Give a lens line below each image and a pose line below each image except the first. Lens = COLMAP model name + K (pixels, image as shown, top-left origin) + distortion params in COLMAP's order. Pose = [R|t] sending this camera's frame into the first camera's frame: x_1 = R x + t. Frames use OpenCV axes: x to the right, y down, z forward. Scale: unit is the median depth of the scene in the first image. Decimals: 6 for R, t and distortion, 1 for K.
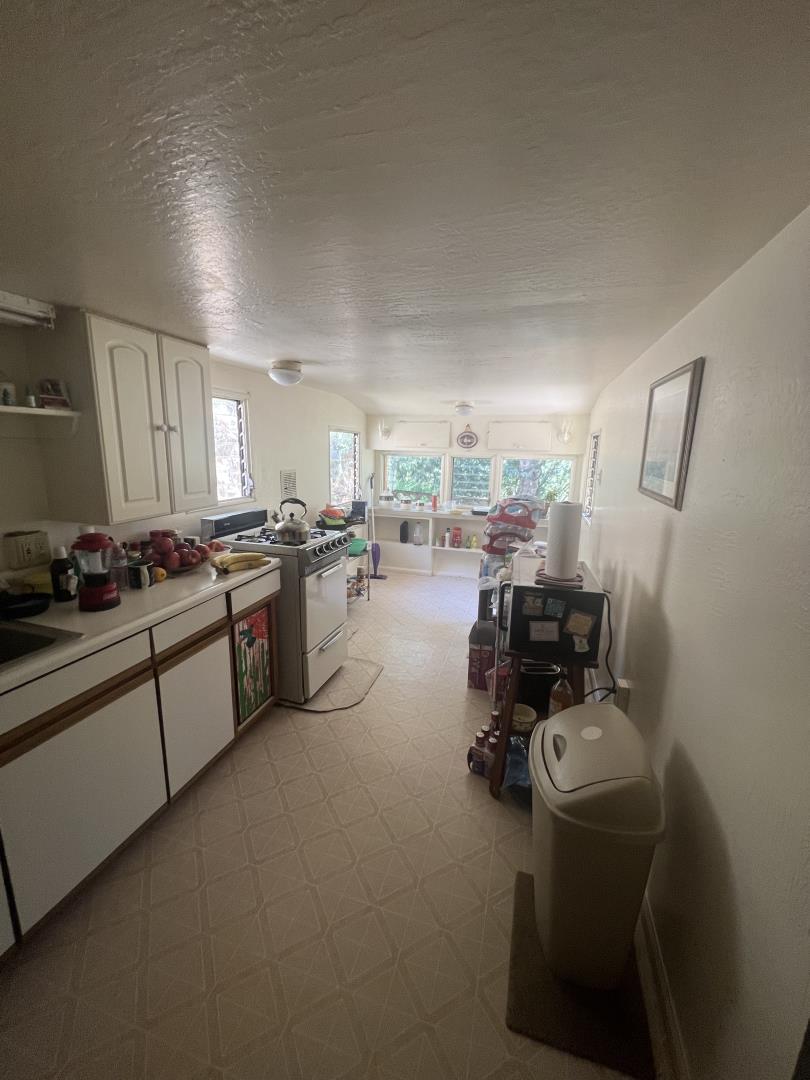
lens RADIAL K [[432.4, 0, 405.0], [0, 432.4, 540.0], [0, 0, 1]] dist [-0.003675, 0.000200]
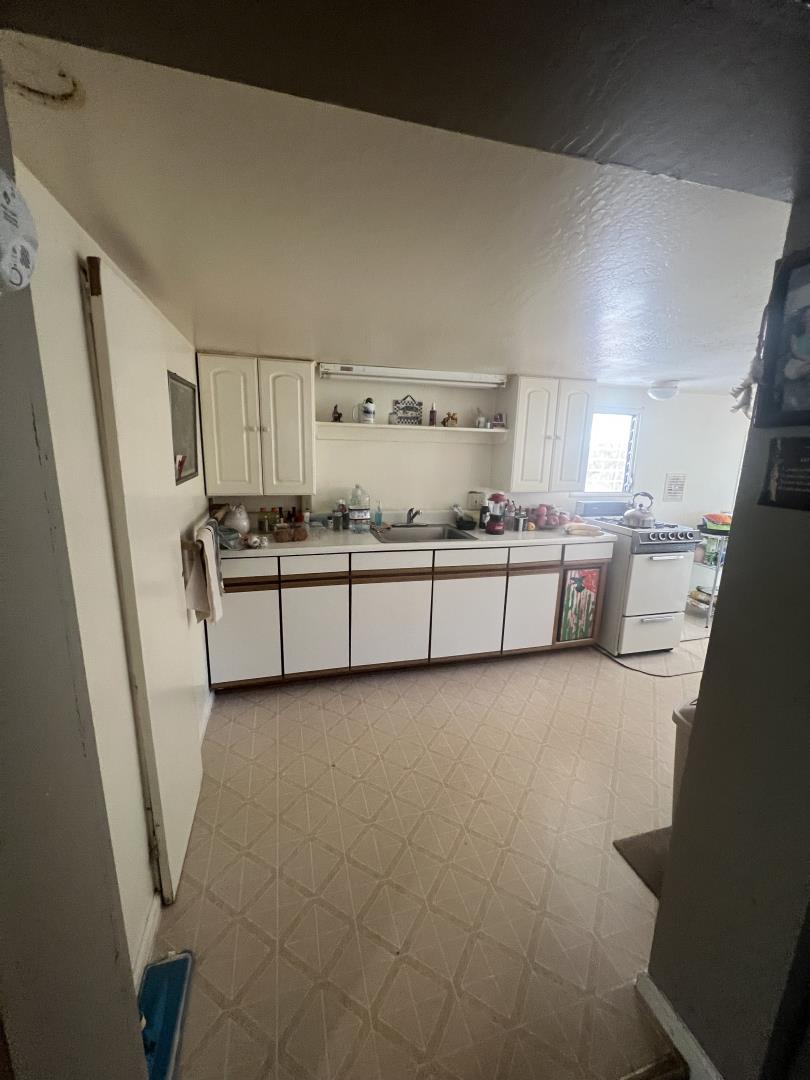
lens RADIAL K [[432.4, 0, 405.0], [0, 432.4, 540.0], [0, 0, 1]] dist [-0.003675, 0.000200]
pose [[0.538161, 0.170812, -0.825352, 0.479211], [-0.191161, 0.978466, 0.077856, 0.083449], [0.820878, 0.115876, 0.559225, -0.271419]]
